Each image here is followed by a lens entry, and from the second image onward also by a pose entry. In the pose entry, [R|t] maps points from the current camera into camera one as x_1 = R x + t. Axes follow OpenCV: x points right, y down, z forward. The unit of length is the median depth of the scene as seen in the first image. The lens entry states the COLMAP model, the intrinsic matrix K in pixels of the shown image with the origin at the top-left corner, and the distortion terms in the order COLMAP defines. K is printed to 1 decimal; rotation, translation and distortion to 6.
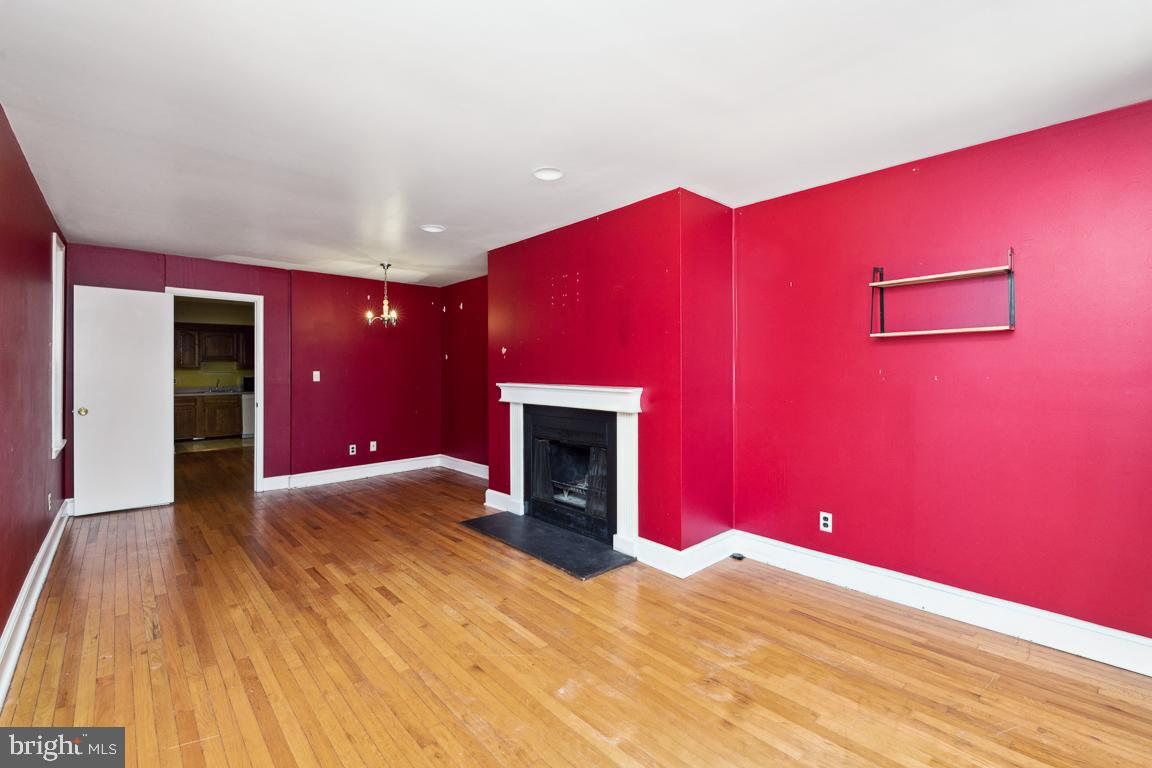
lens RADIAL K [[495.2, 0, 580.3], [0, 495.2, 372.4], [0, 0, 1]] dist [0.001149, 0.000066]
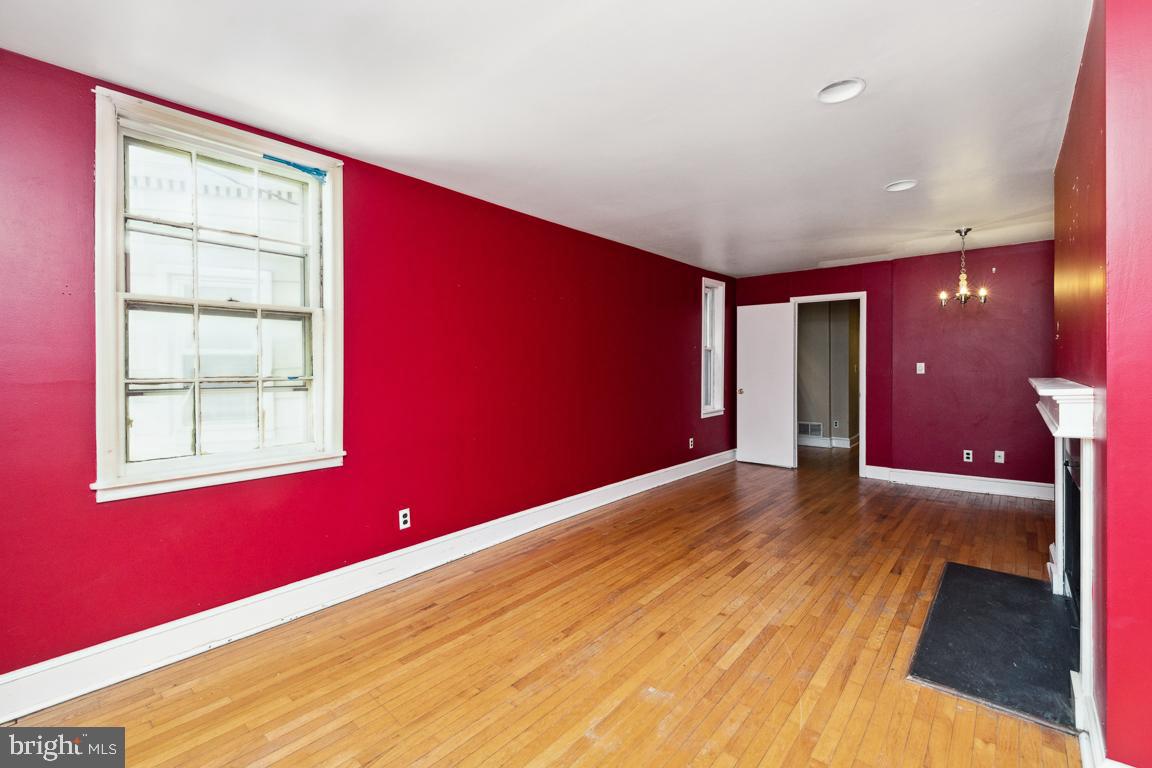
lens RADIAL K [[495.2, 0, 580.3], [0, 495.2, 372.4], [0, 0, 1]] dist [0.001149, 0.000066]
pose [[0.134748, 0.009021, -0.990839, 0.394488], [0.000691, 0.999957, 0.009198, 0.008603], [0.990880, -0.001924, 0.134736, 0.326311]]
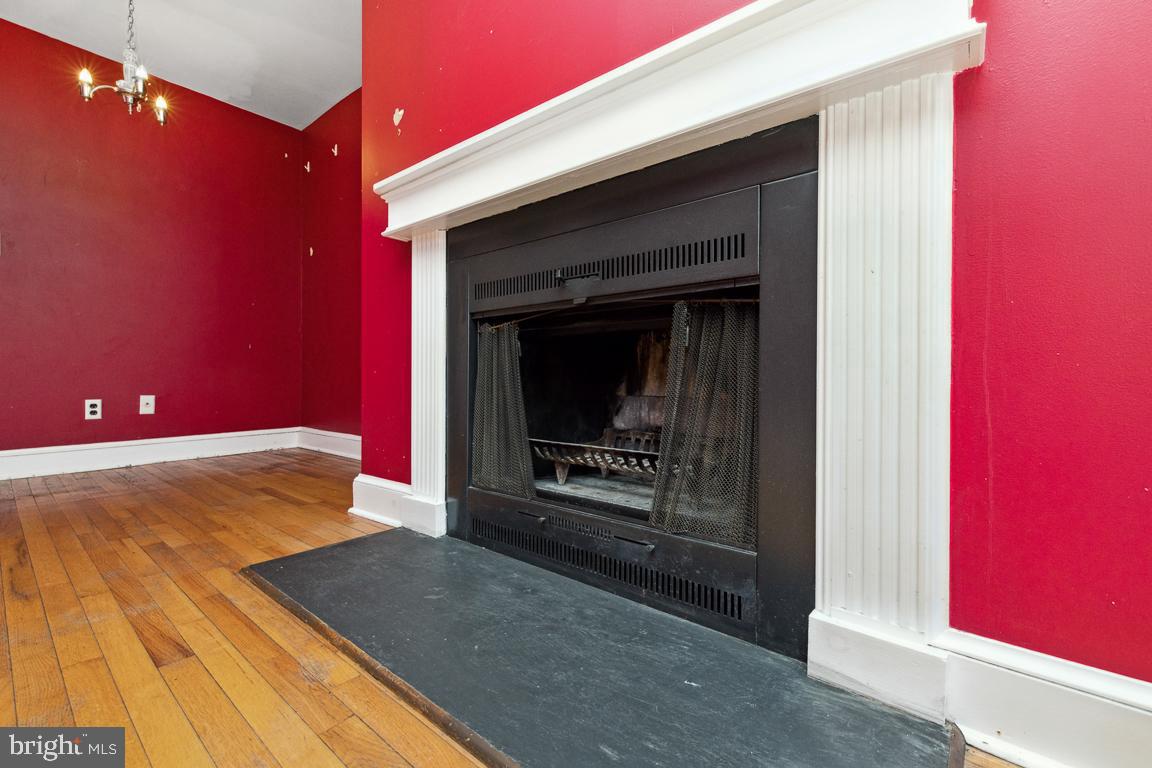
lens RADIAL K [[495.2, 0, 580.3], [0, 495.2, 372.4], [0, 0, 1]] dist [0.001149, 0.000066]
pose [[0.990762, 0.006998, 0.135430, -0.065607], [-0.005746, 0.999937, -0.009627, 0.168635], [-0.135489, 0.008760, 0.990740, 0.620065]]
